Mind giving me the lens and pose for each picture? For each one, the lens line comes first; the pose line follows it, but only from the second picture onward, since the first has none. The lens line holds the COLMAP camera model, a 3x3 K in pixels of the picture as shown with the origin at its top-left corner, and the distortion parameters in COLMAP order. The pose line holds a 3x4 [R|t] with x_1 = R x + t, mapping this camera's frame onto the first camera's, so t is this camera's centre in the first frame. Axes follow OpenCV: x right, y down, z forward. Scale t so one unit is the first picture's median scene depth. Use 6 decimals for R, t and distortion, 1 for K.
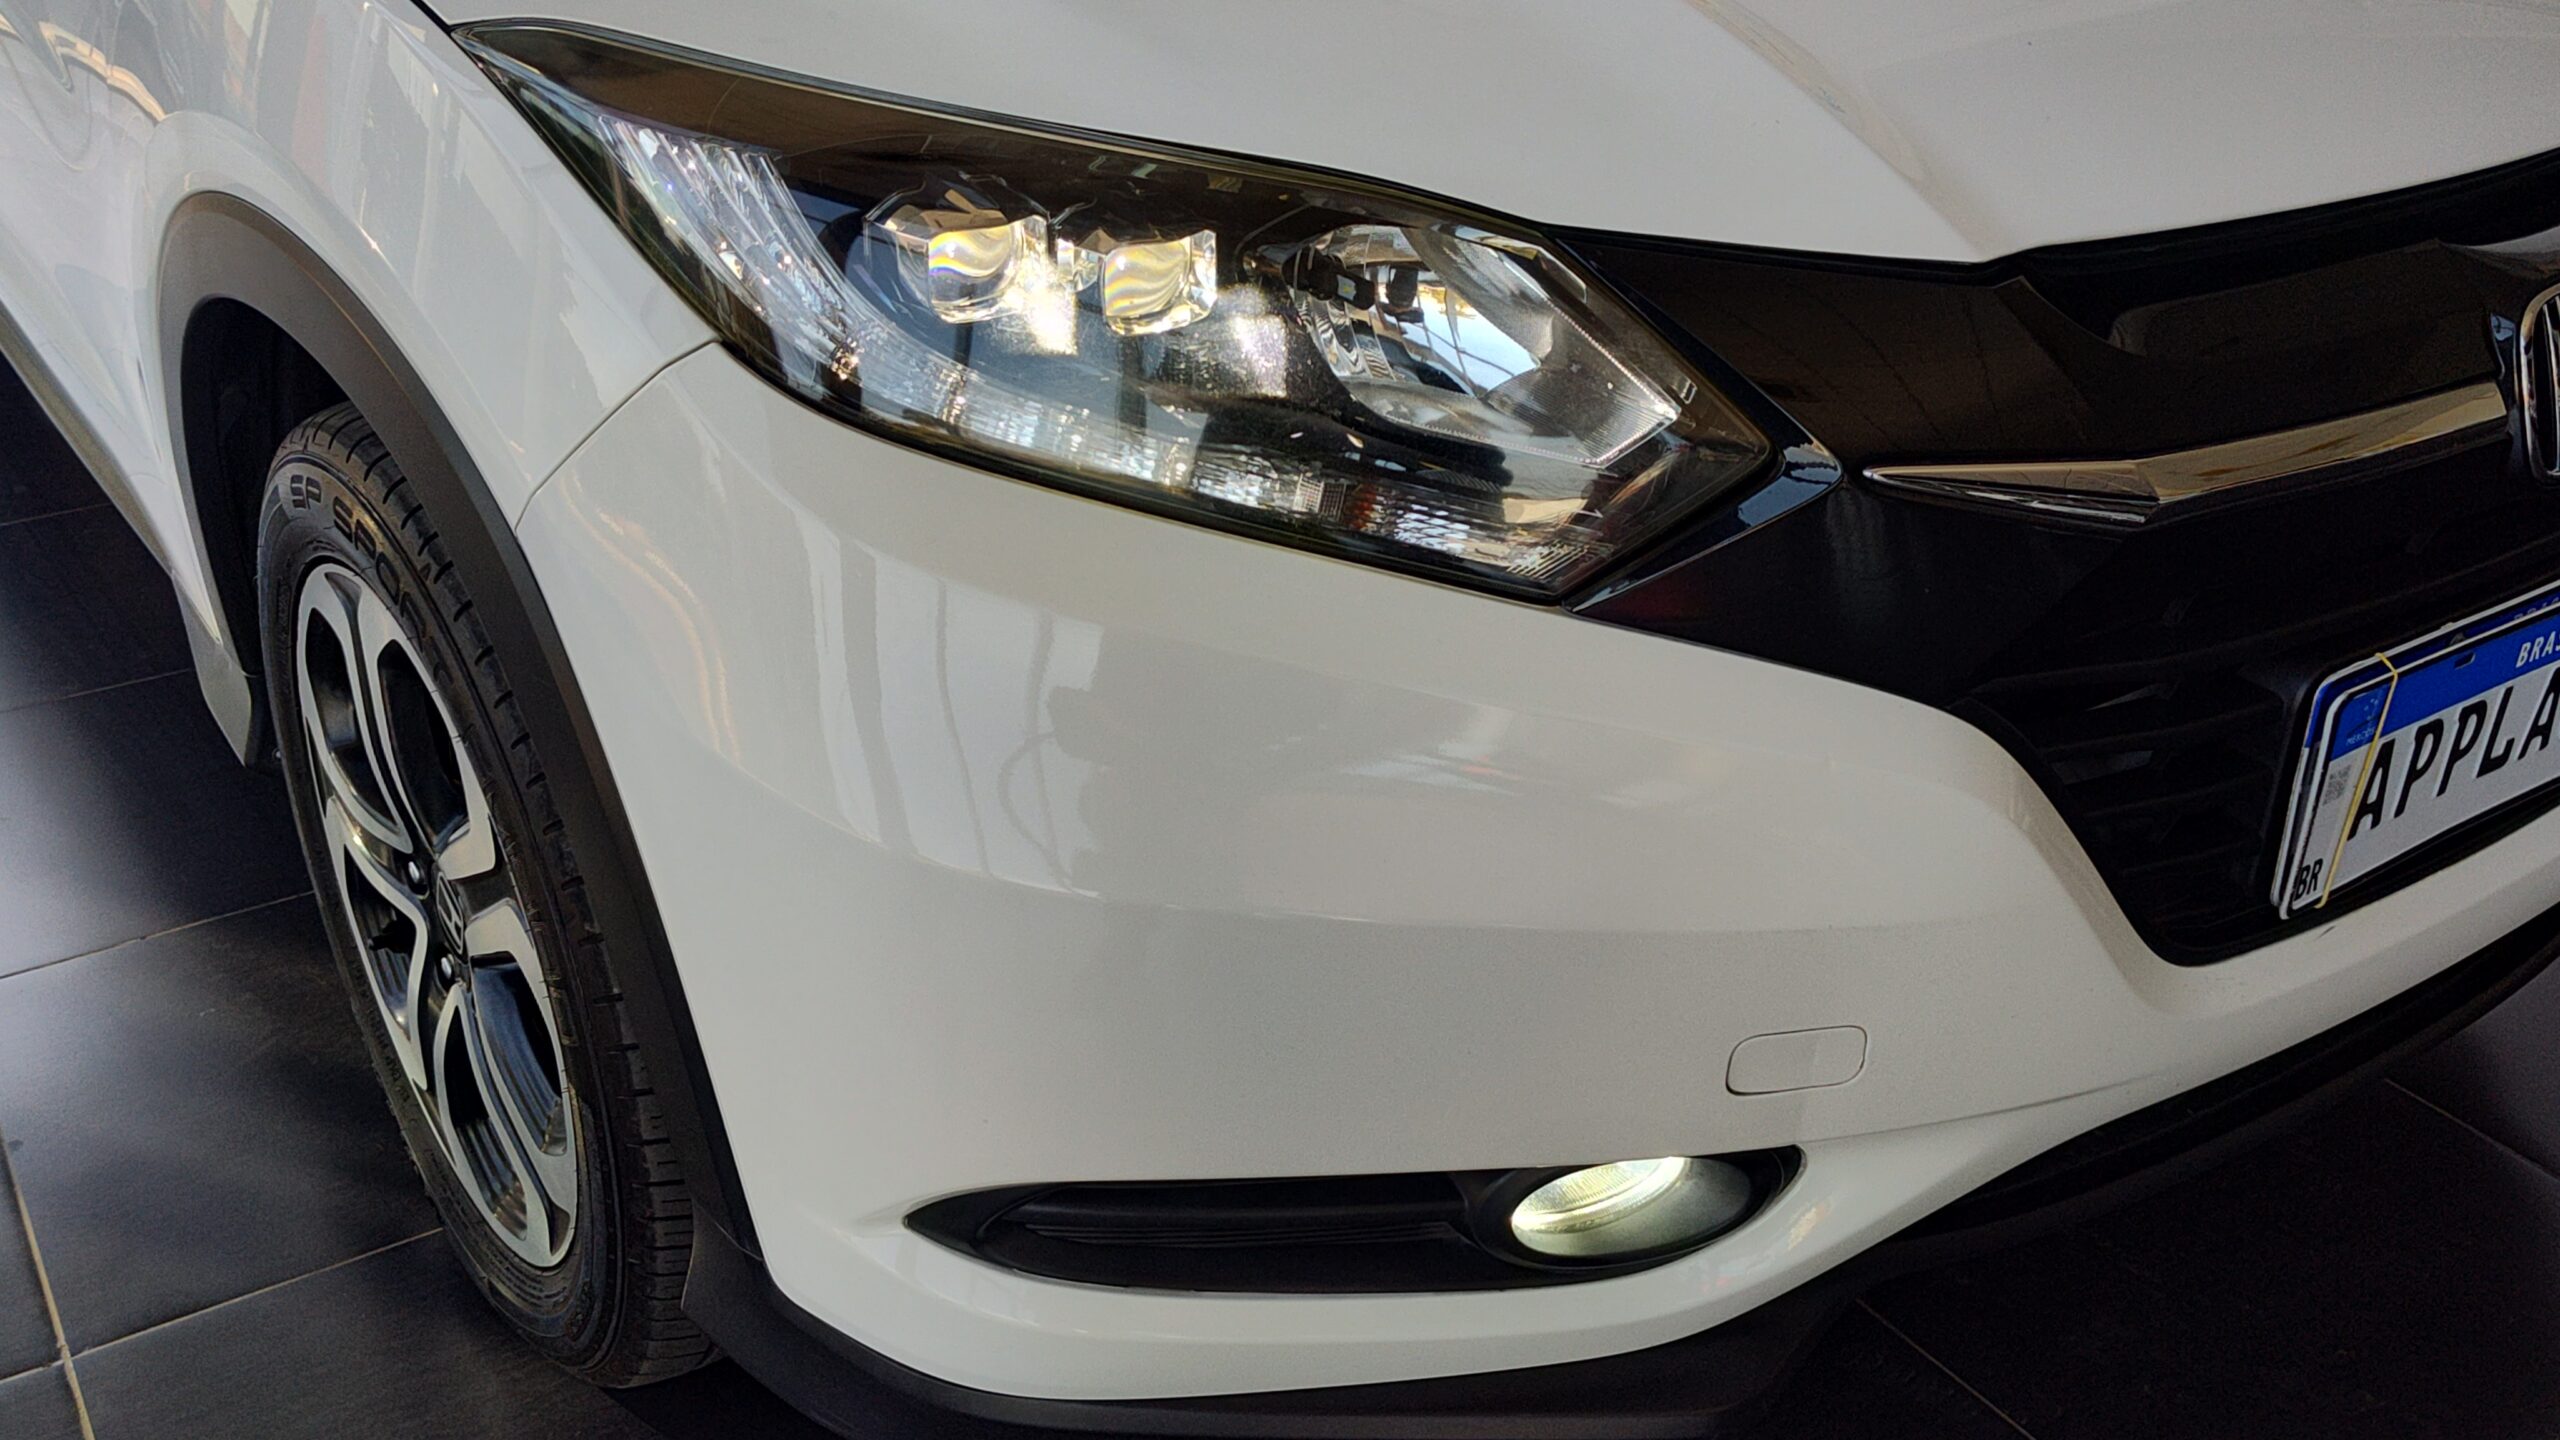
lens RADIAL K [[2429.5, 0, 1280.0], [0, 2429.5, 720.0], [0, 0, 1]] dist [0.017060, 0.004296]
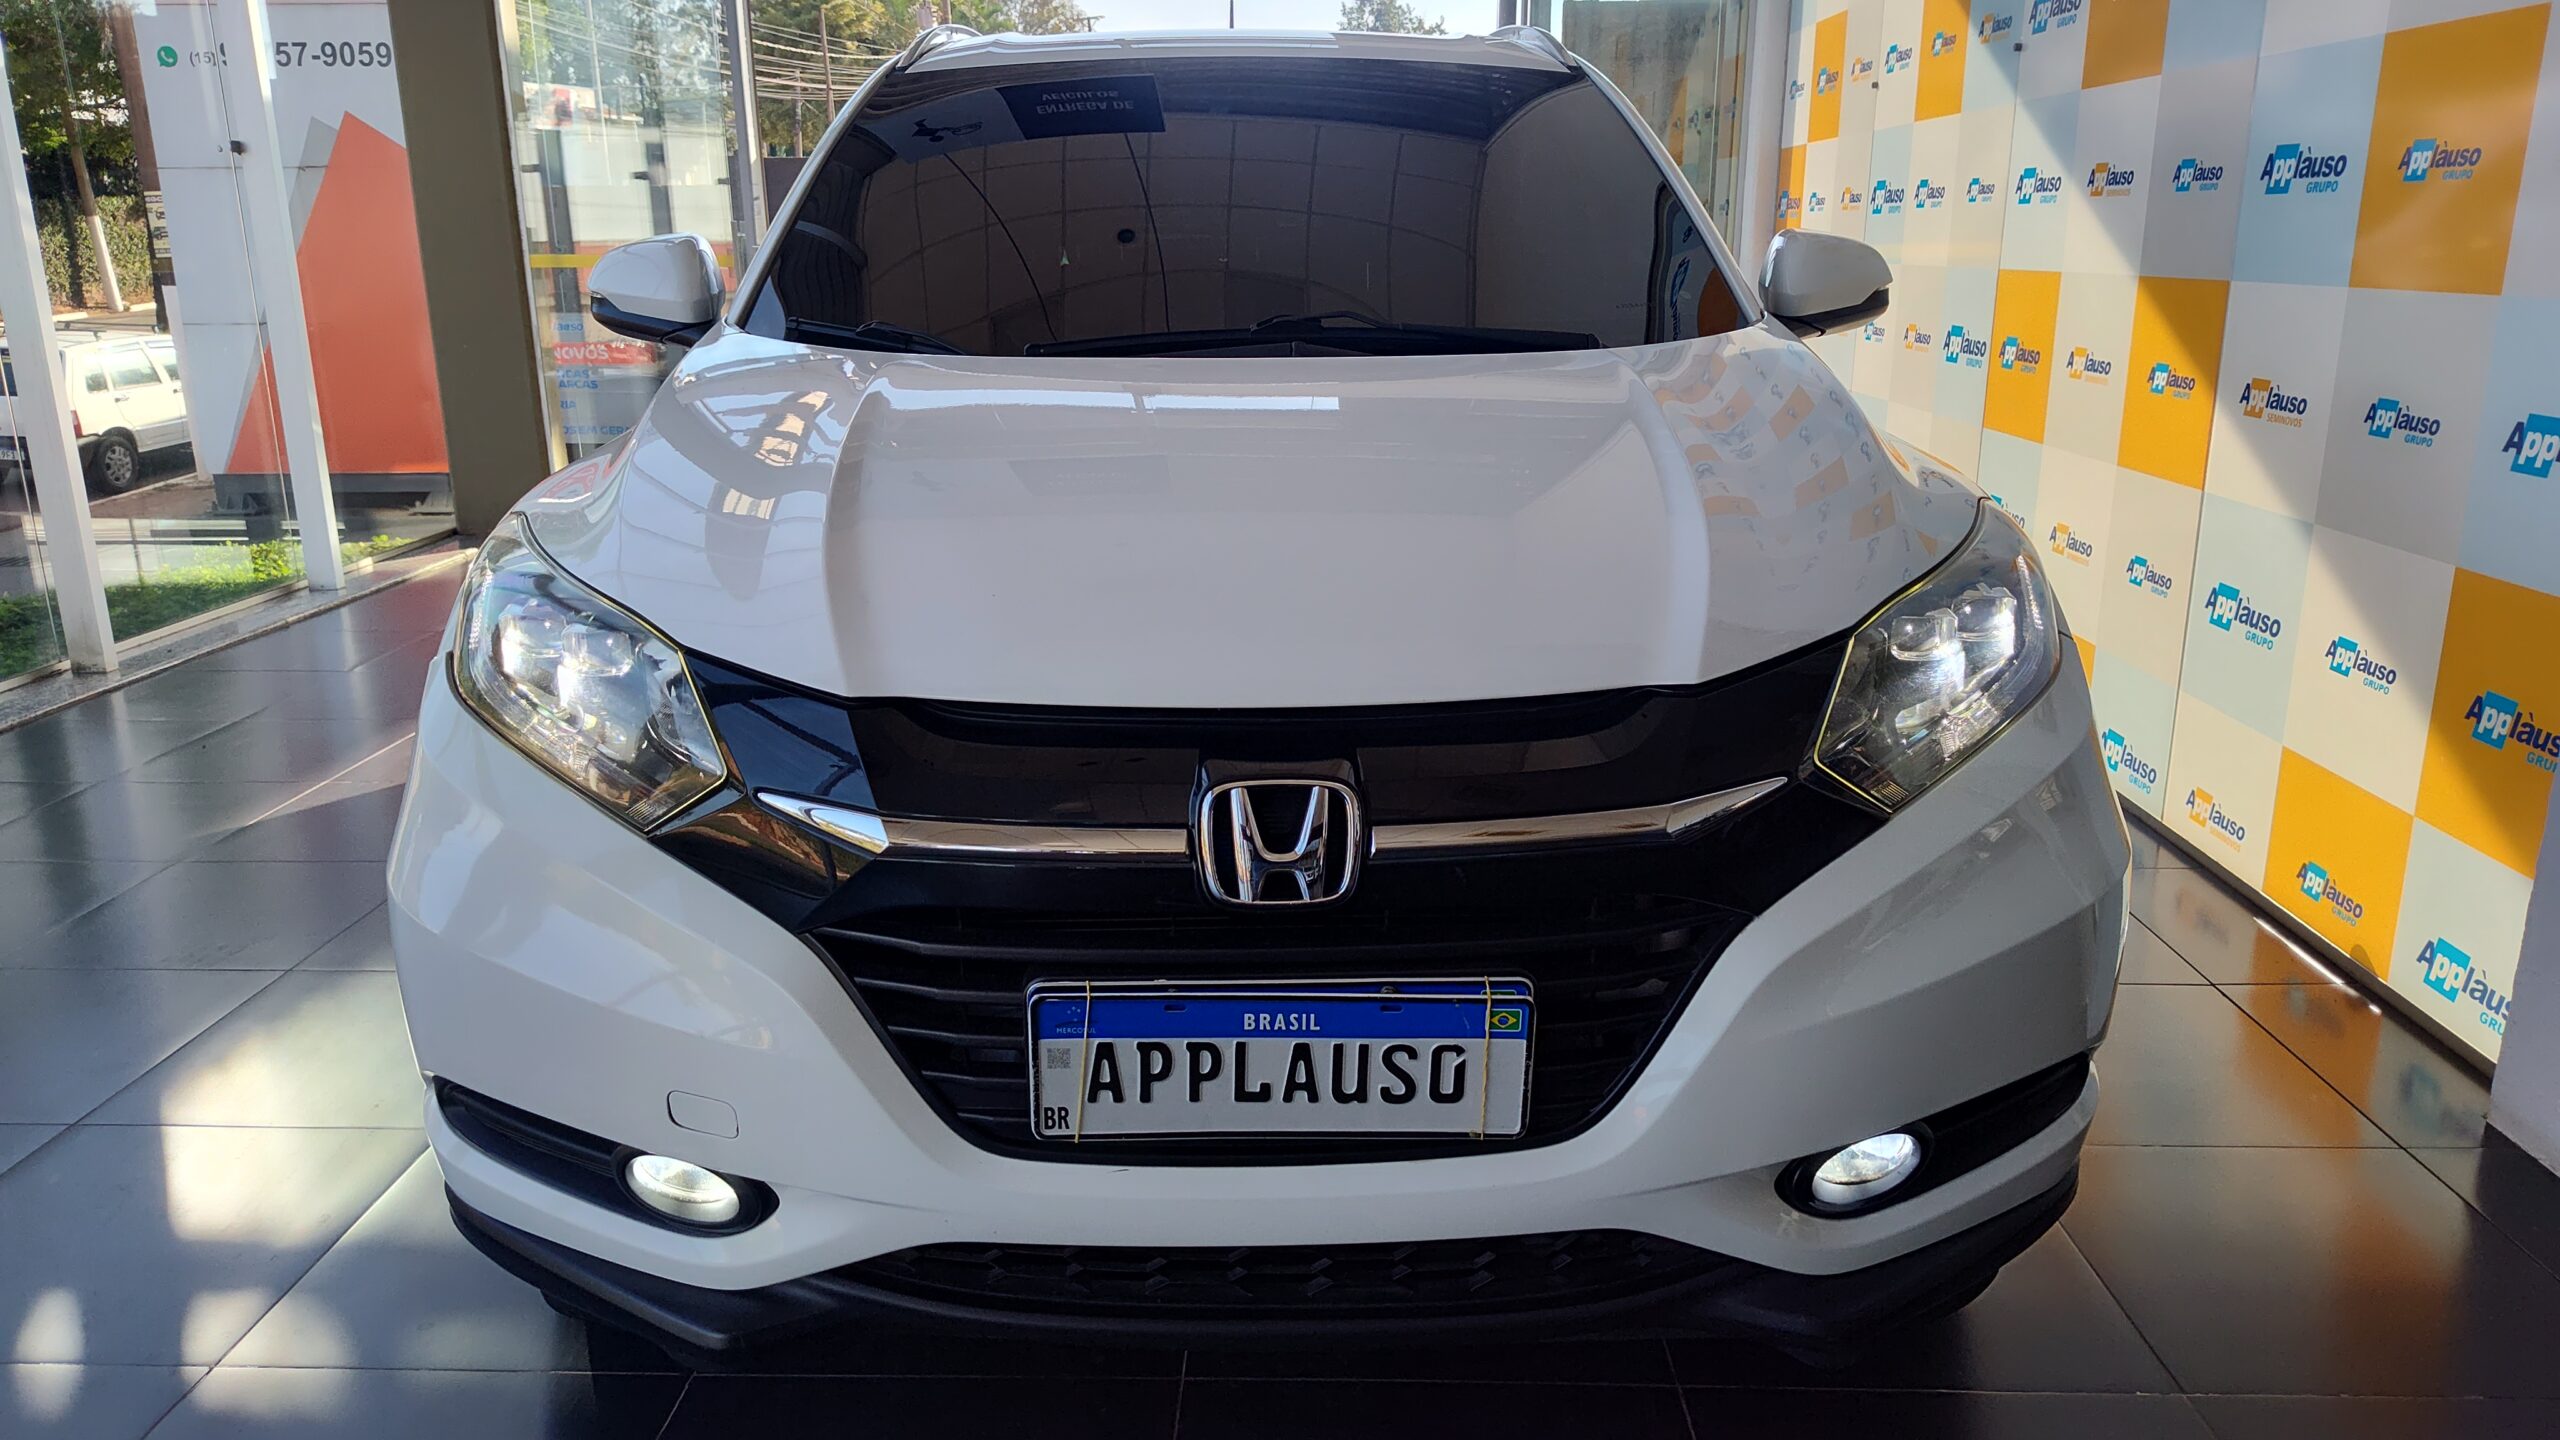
lens RADIAL K [[1786.2, 0, 1268.8], [0, 1786.2, 733.1], [0, 0, 1]] dist [0.028219, -0.036977]
pose [[0.838524, 0.155518, -0.522199, 1.117049], [-0.255974, 0.958492, -0.125579, -0.065063], [0.480994, 0.238971, 0.843527, 0.026144]]
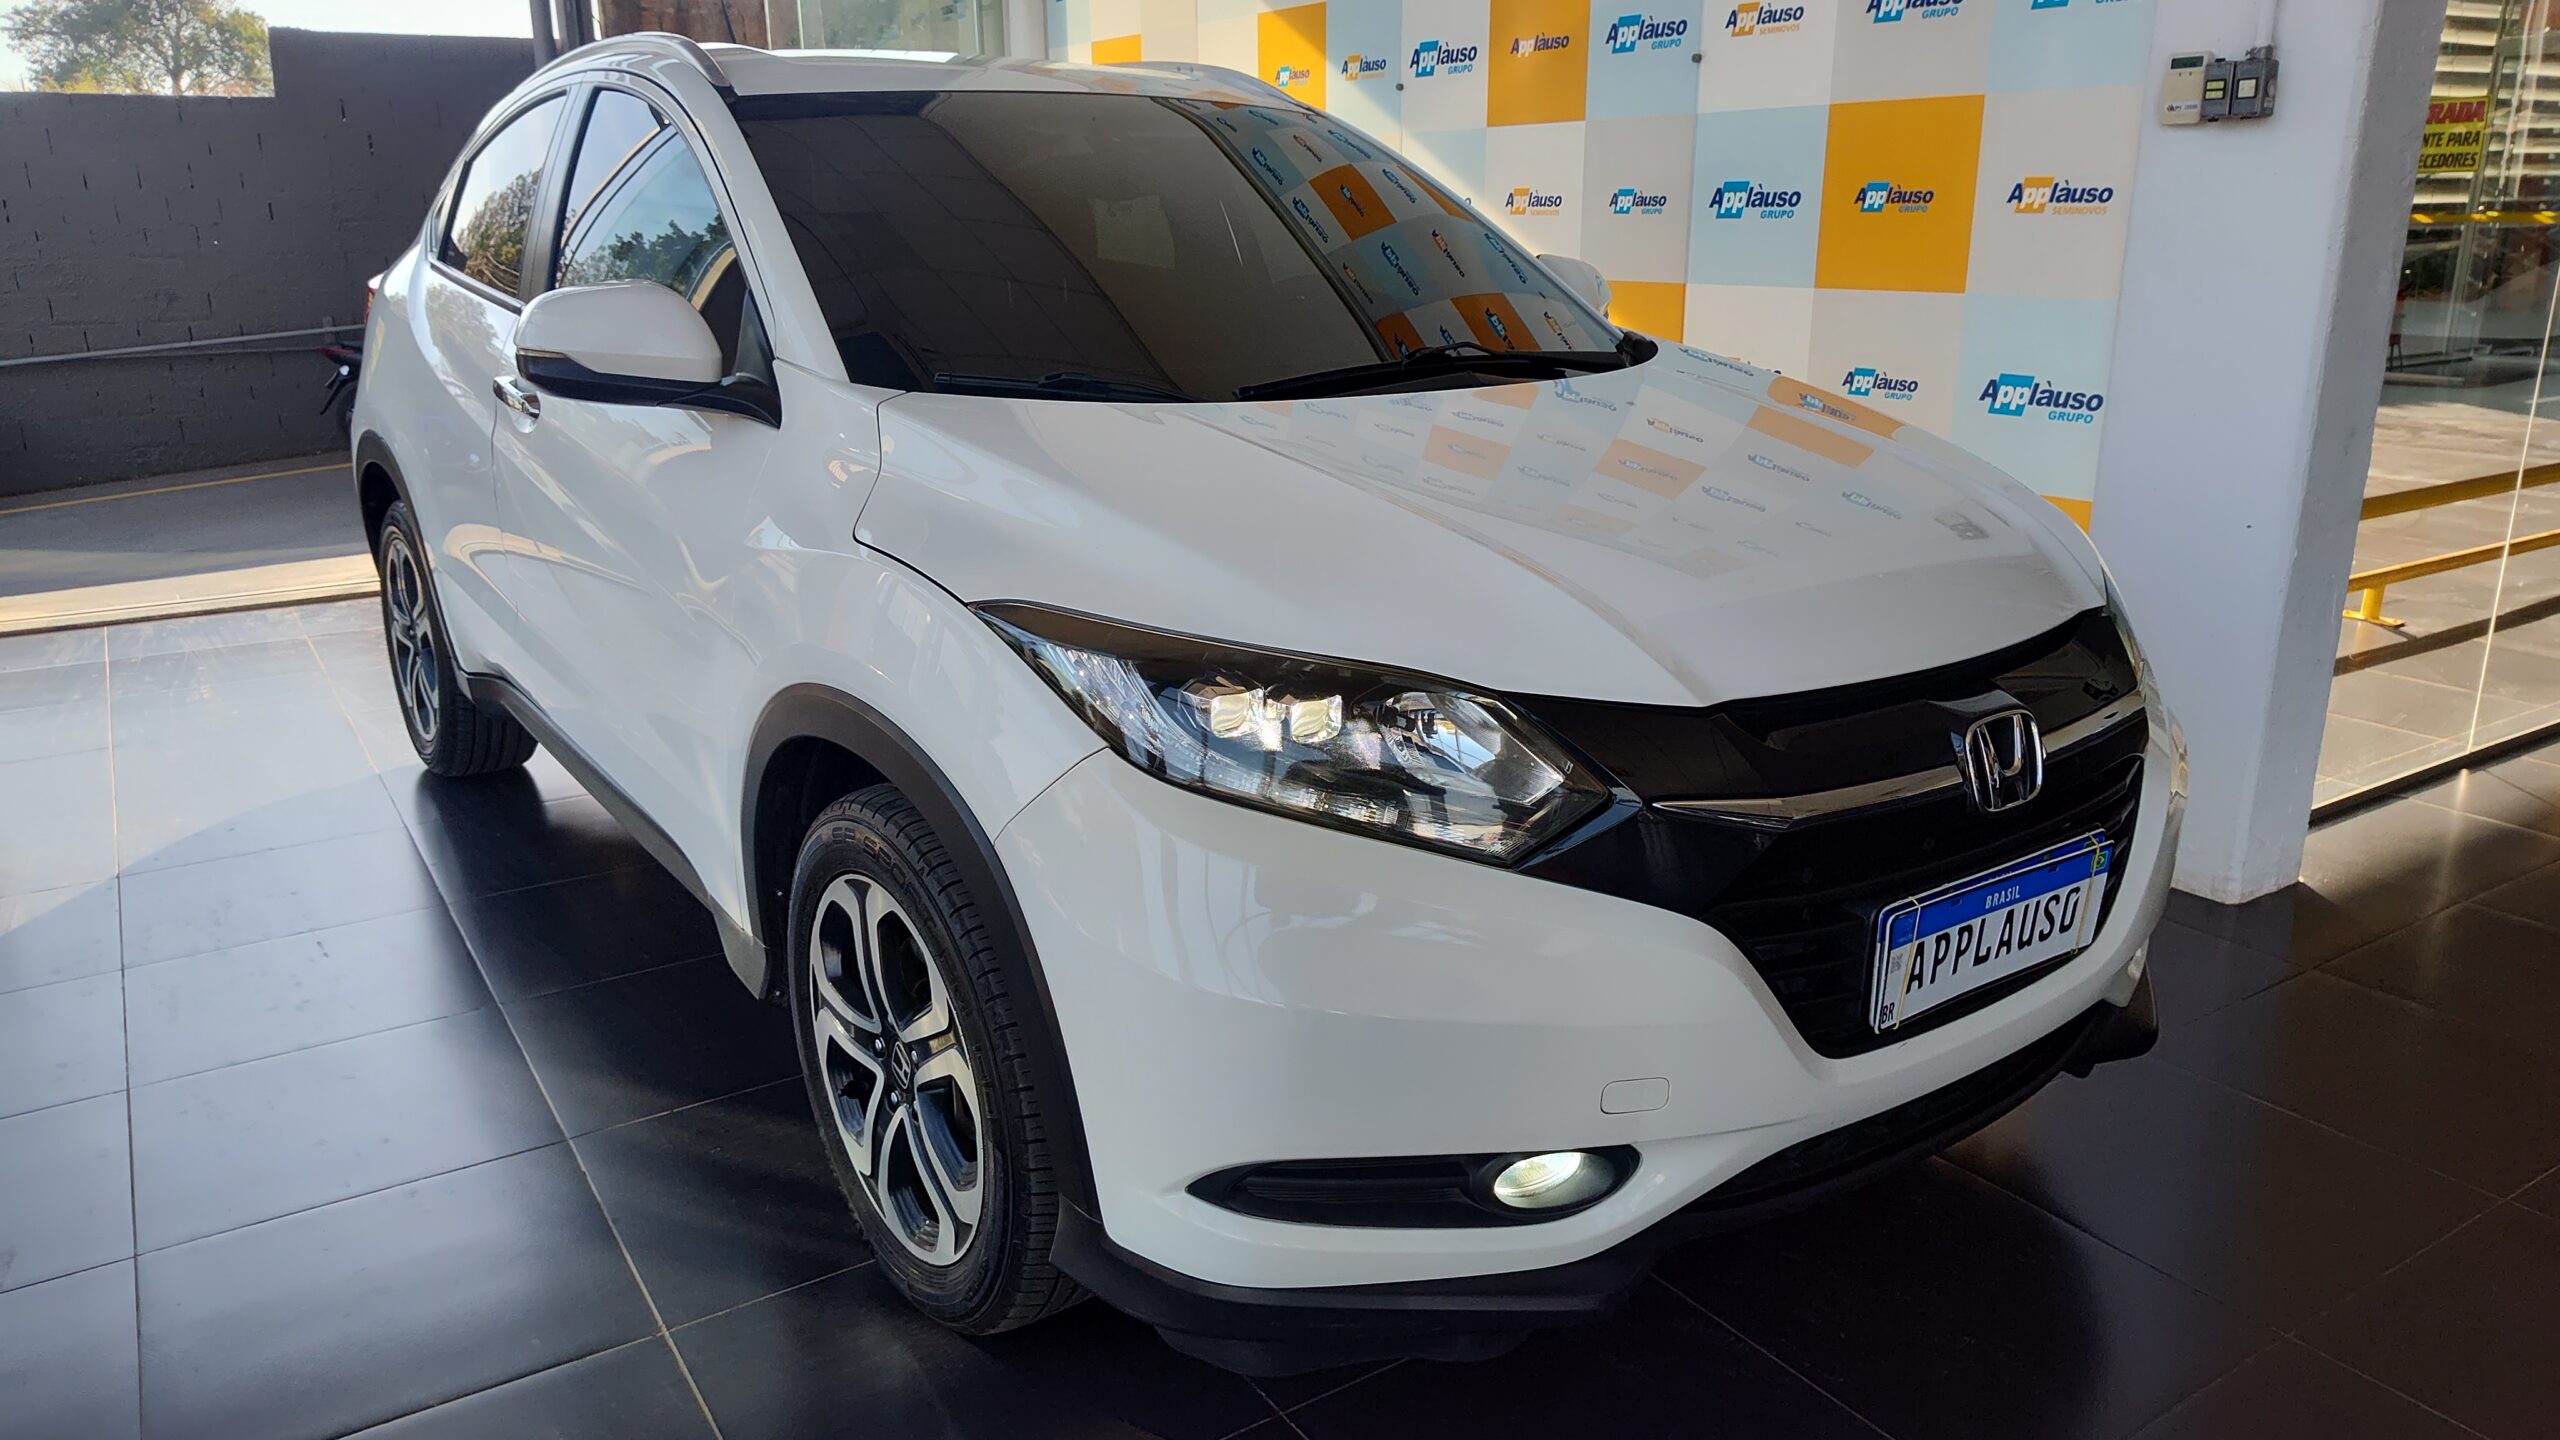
lens RADIAL K [[1786.2, 0, 1268.8], [0, 1786.2, 733.1], [0, 0, 1]] dist [0.028219, -0.036977]
pose [[0.999861, -0.005519, 0.015708, -0.104955], [0.008385, 0.982003, -0.188681, 0.113678], [-0.014384, 0.188786, 0.981913, -0.474781]]
